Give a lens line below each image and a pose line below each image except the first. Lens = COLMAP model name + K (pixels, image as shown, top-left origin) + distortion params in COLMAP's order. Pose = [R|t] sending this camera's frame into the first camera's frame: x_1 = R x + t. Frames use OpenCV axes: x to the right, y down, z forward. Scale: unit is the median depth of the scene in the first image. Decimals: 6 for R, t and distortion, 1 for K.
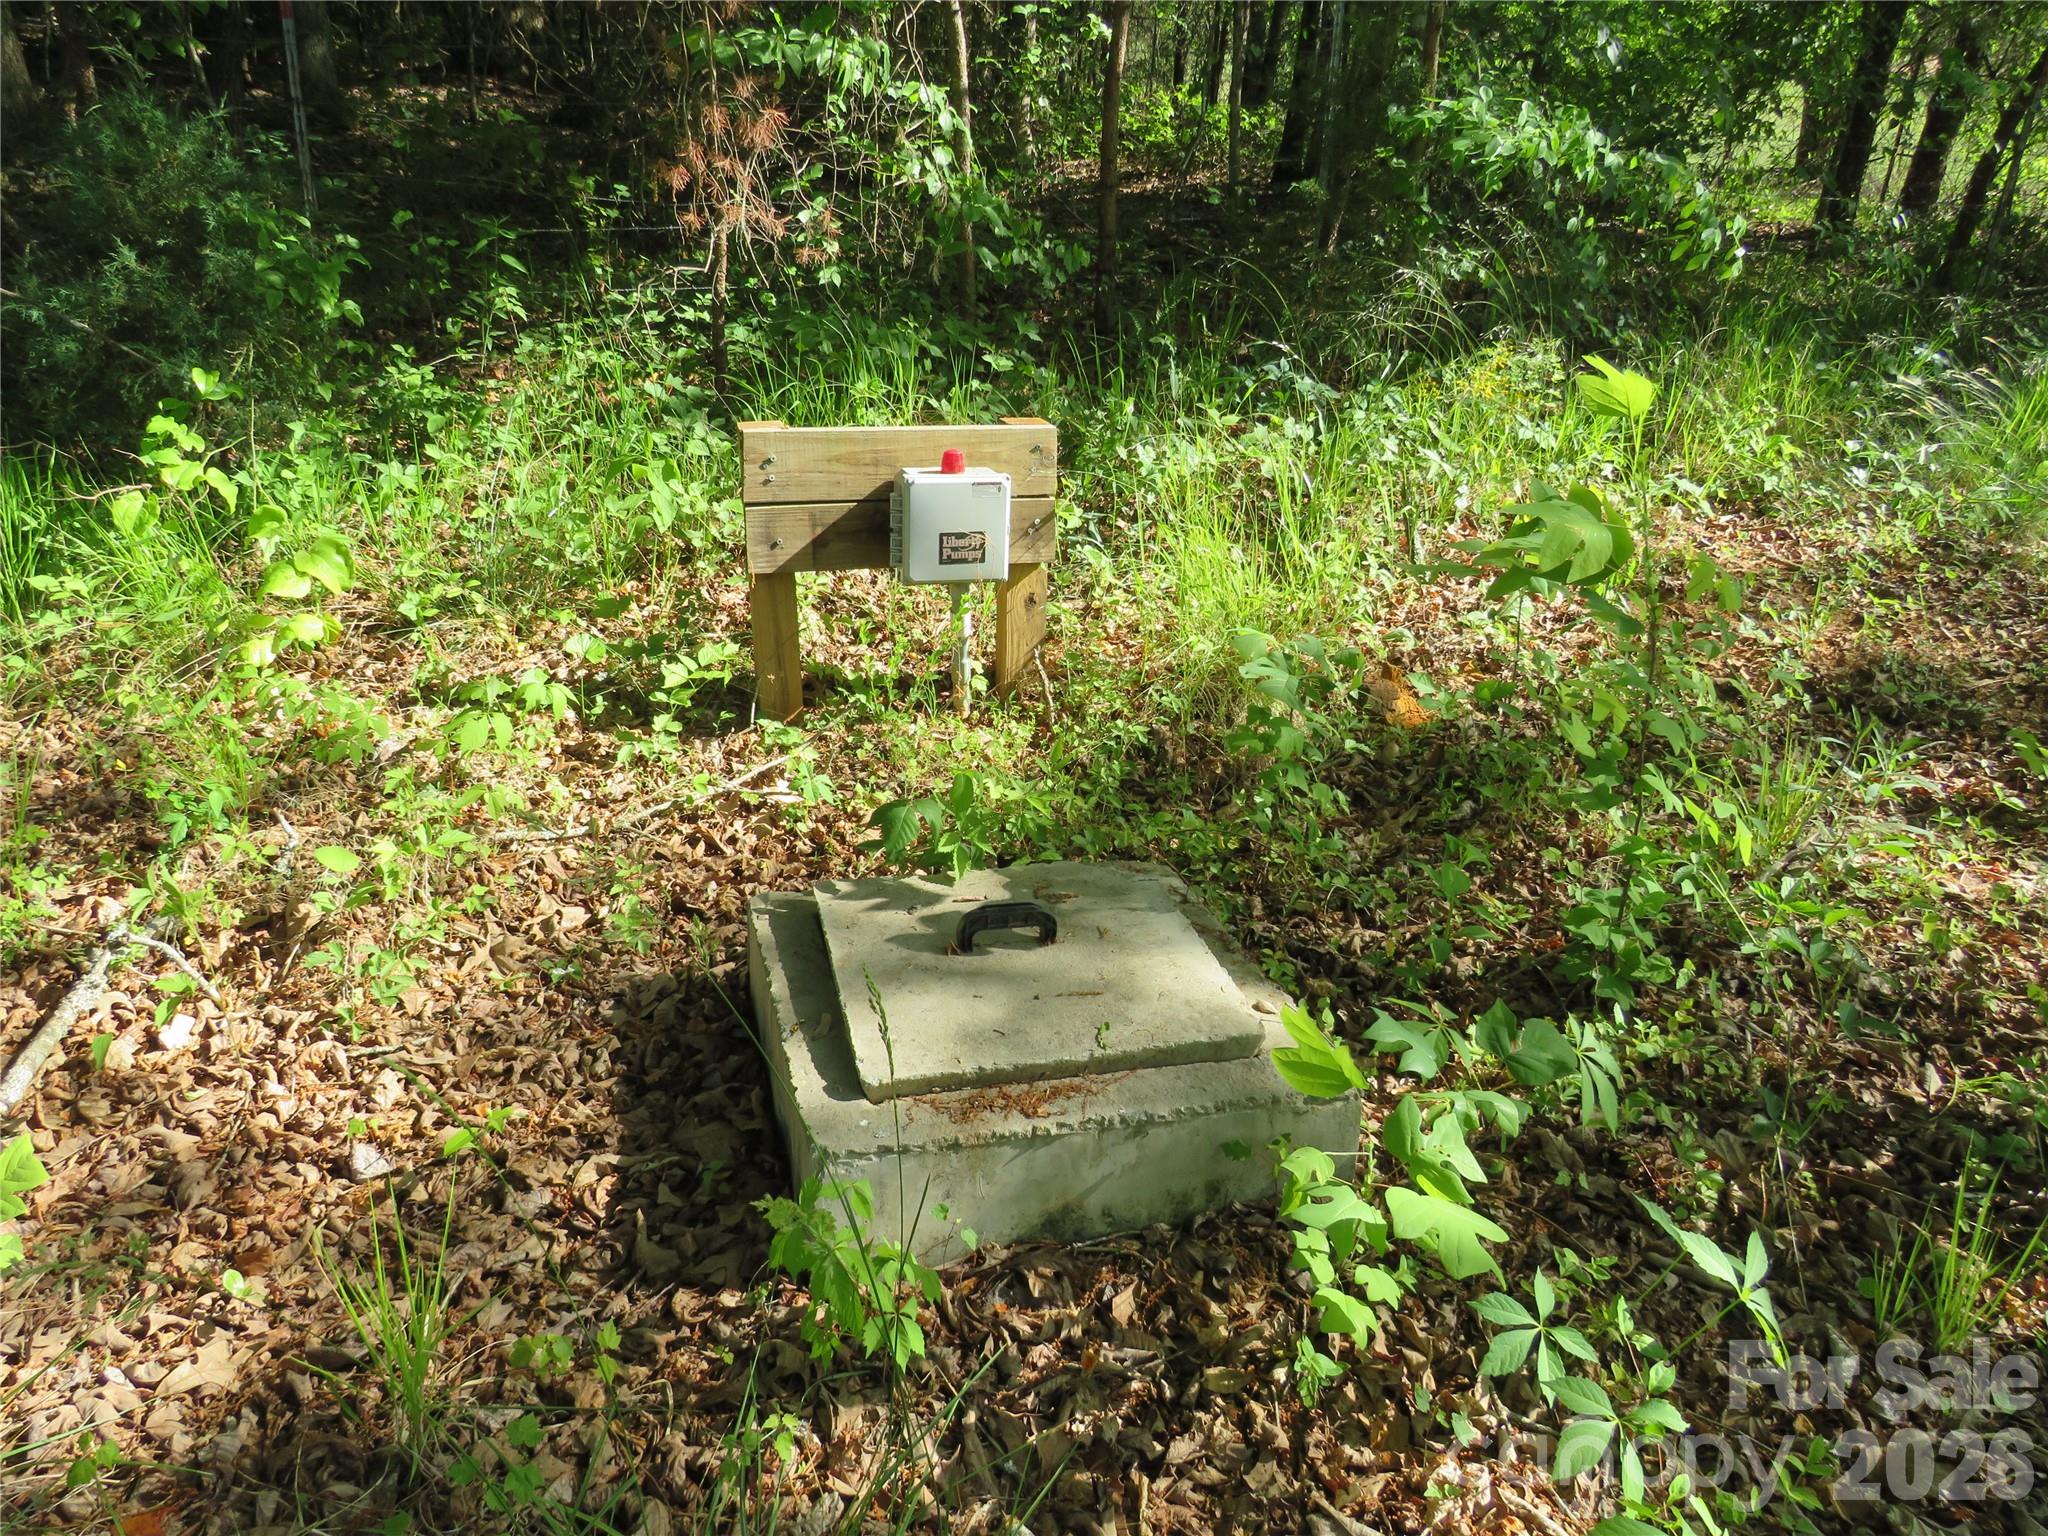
lens RADIAL K [[1461.8, 0, 1021.8], [0, 1461.8, 768.9], [0, 0, 1]] dist [-0.050517, 0.030484]
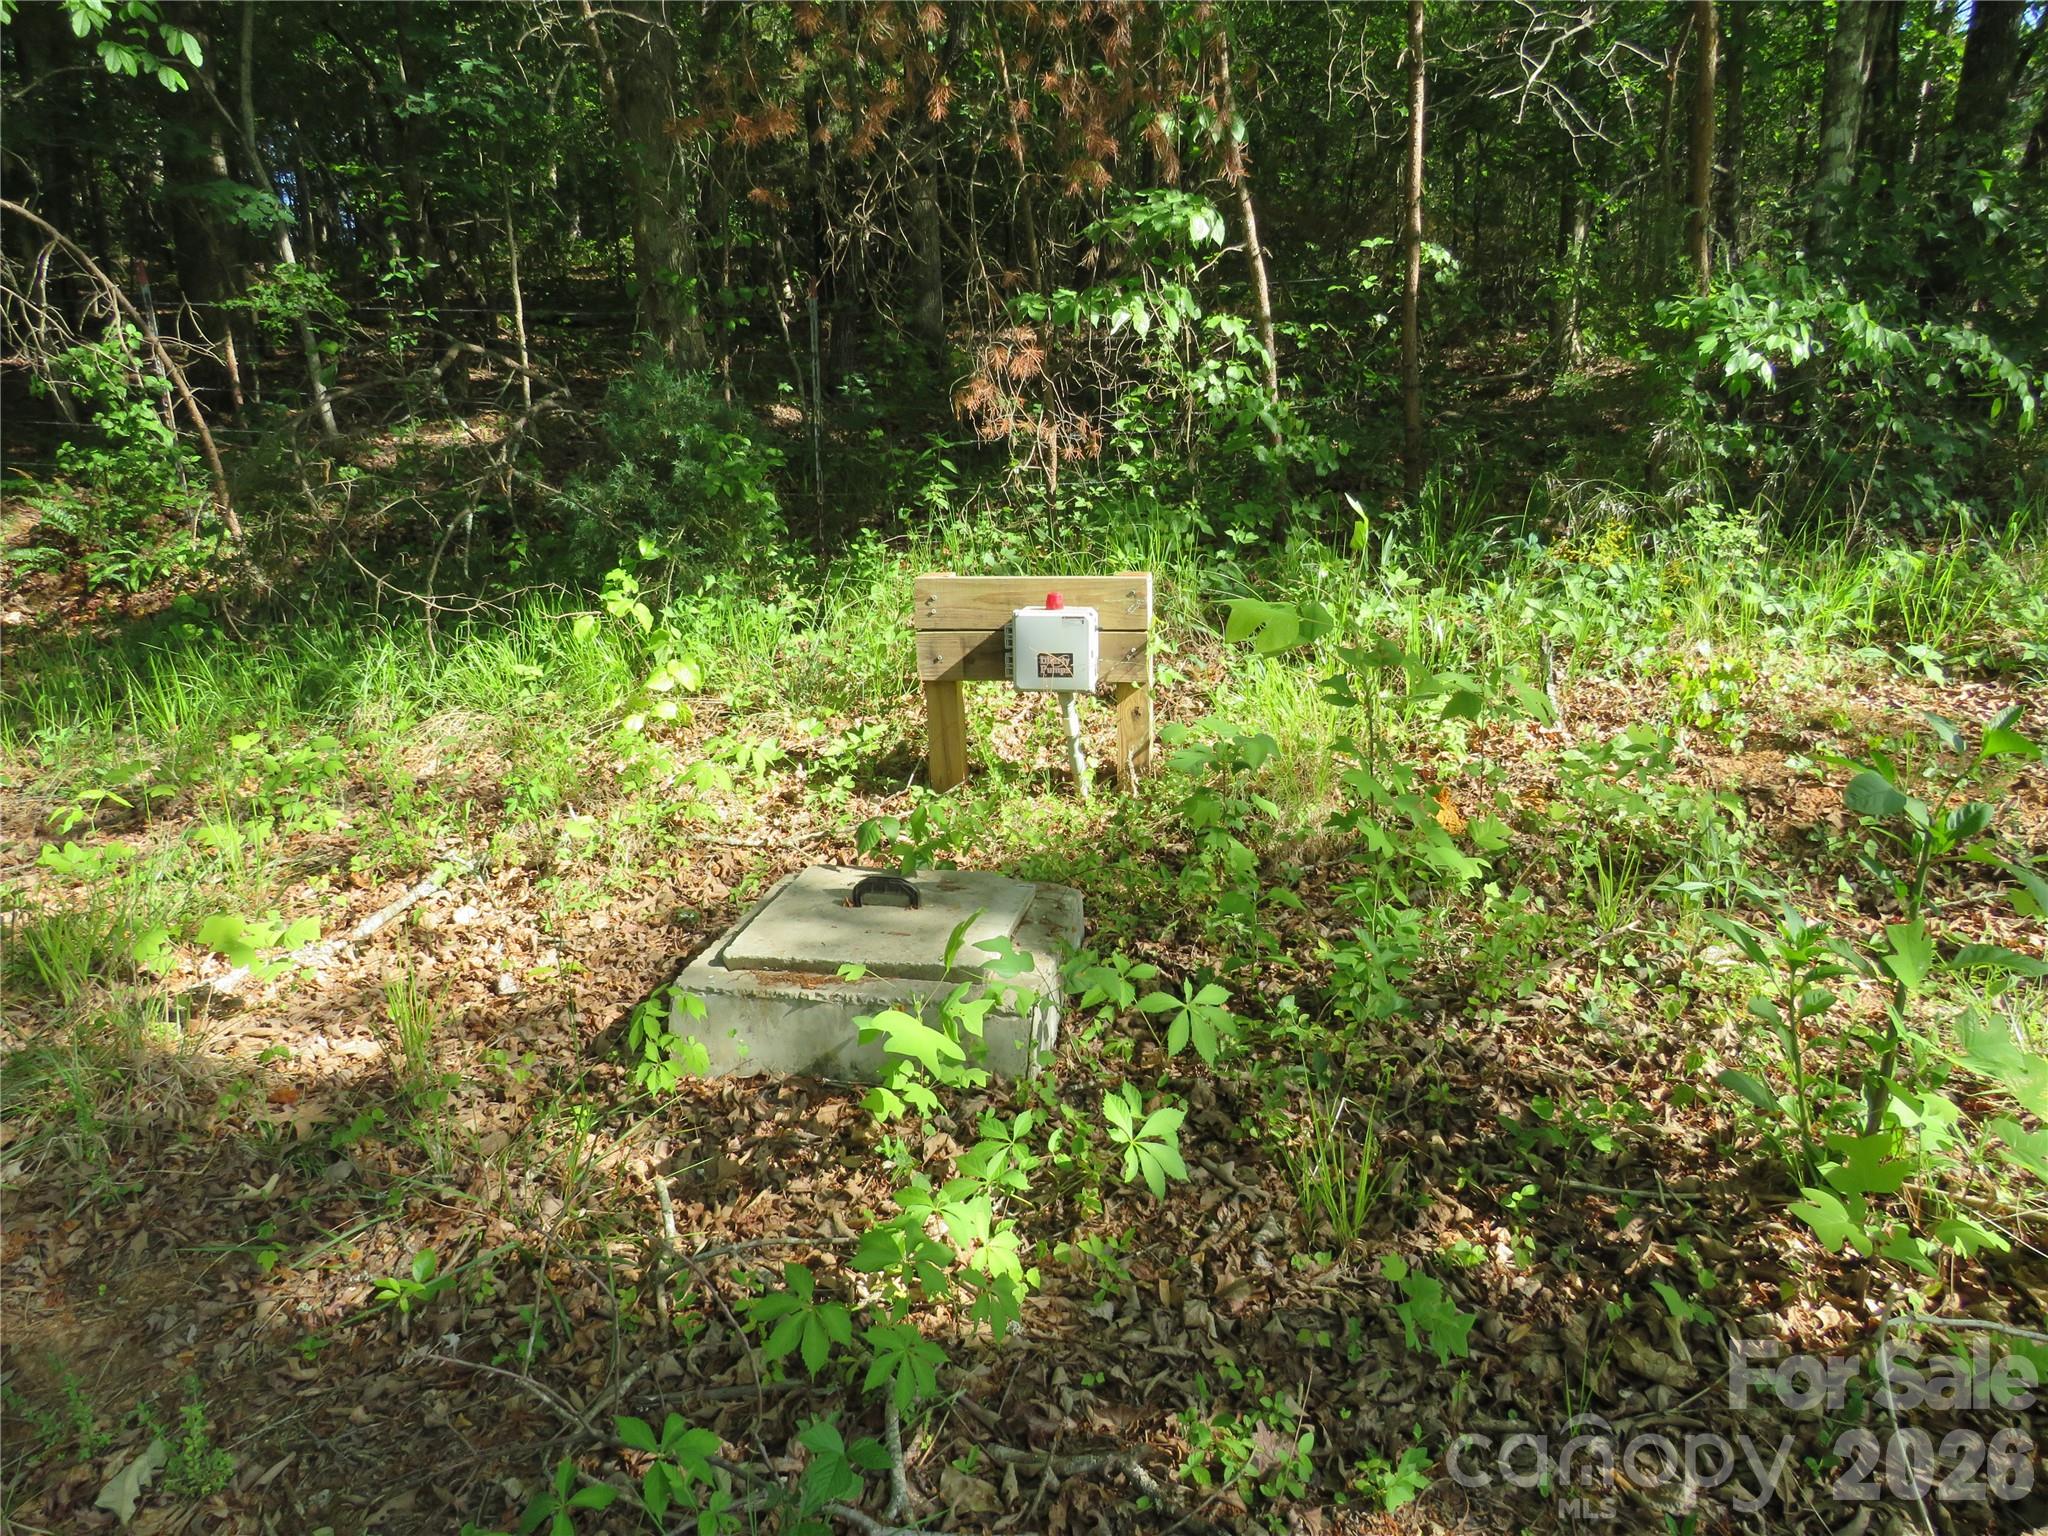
lens RADIAL K [[1461.8, 0, 1026.1], [0, 1461.8, 767.2], [0, 0, 1]] dist [-0.050517, 0.030484]
pose [[0.904611, 0.056831, -0.422433, 0.492097], [-0.111307, 0.988180, -0.105413, 0.081890], [0.411449, 0.142377, 0.900243, -0.191158]]
